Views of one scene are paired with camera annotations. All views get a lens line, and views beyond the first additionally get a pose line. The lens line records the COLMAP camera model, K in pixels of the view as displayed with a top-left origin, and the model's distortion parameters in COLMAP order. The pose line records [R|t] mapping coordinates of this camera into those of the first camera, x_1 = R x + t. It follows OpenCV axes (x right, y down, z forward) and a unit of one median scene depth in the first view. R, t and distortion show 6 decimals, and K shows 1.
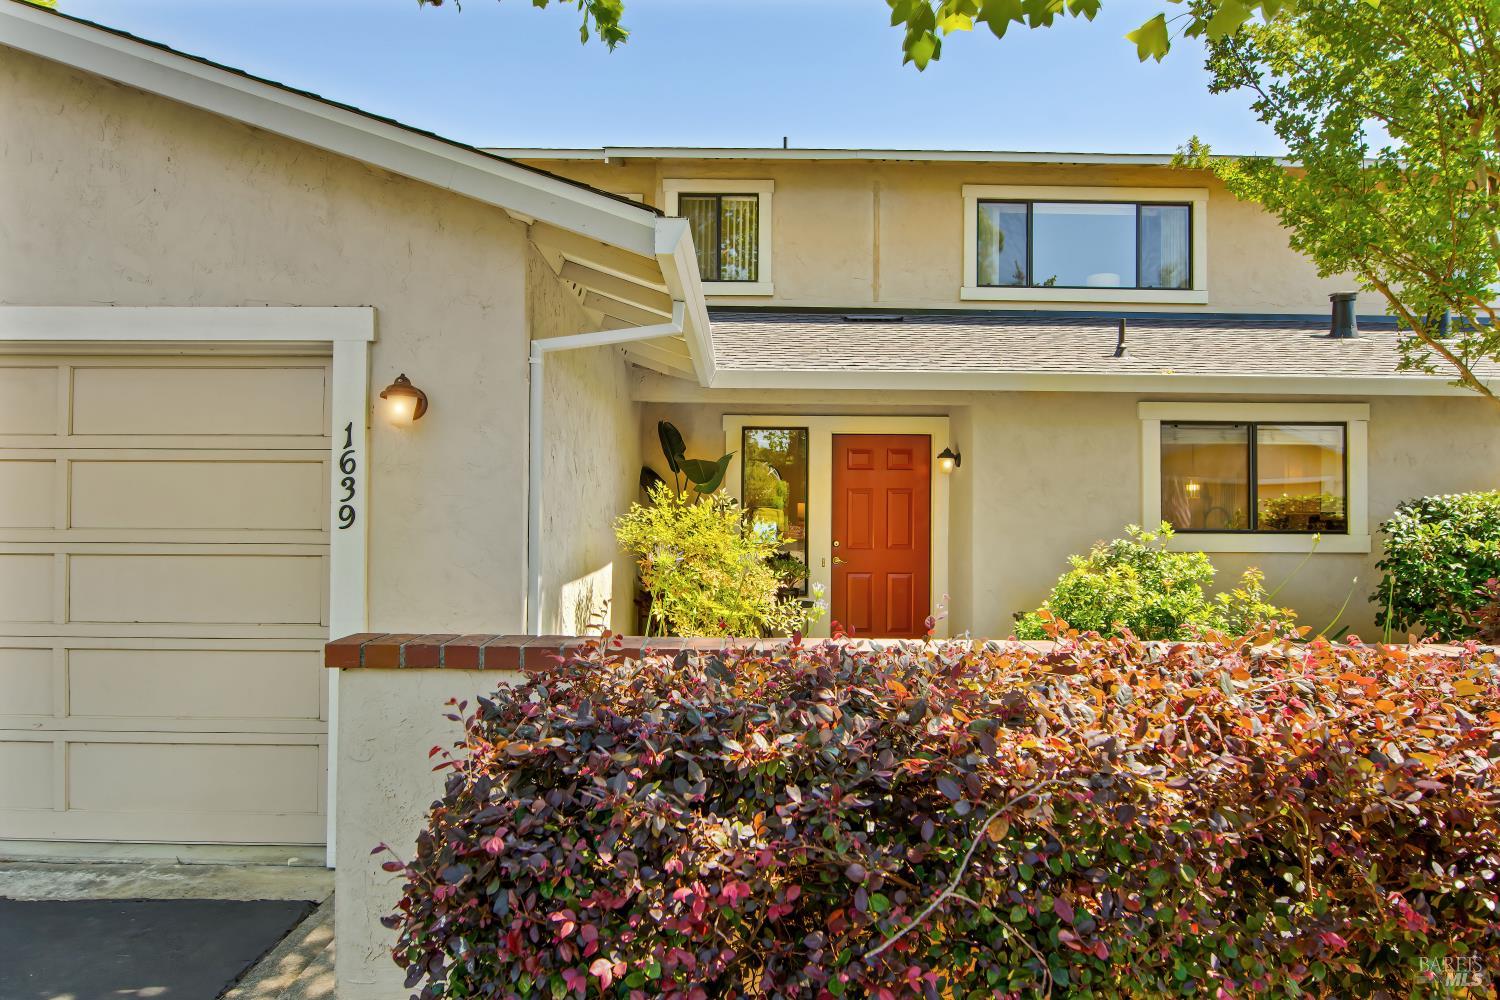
lens RADIAL K [[918.1, 0, 751.0], [0, 918.1, 504.3], [0, 0, 1]] dist [0.010069, 0.000748]
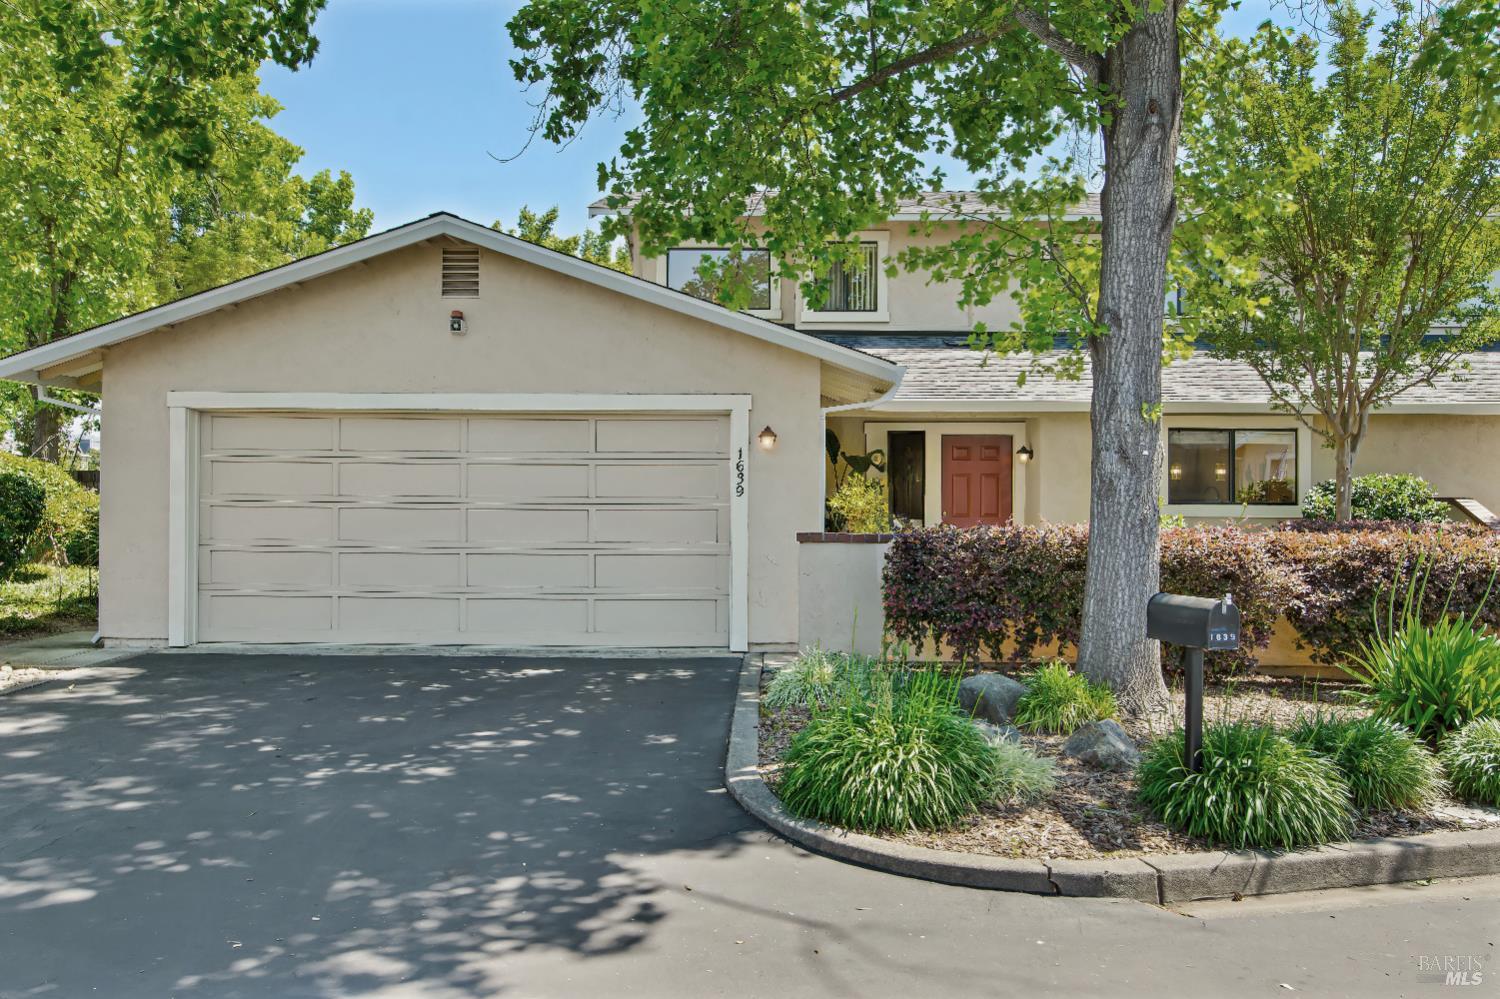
lens RADIAL K [[1206.1, 0, 748.8], [0, 1206.1, 495.9], [0, 0, 1]] dist [-0.013565, -0.002129]
pose [[0.999703, -0.000393, -0.024382, -0.177000], [0.000630, 0.999953, 0.009699, -0.001662], [0.024377, -0.009712, 0.999656, -0.930008]]
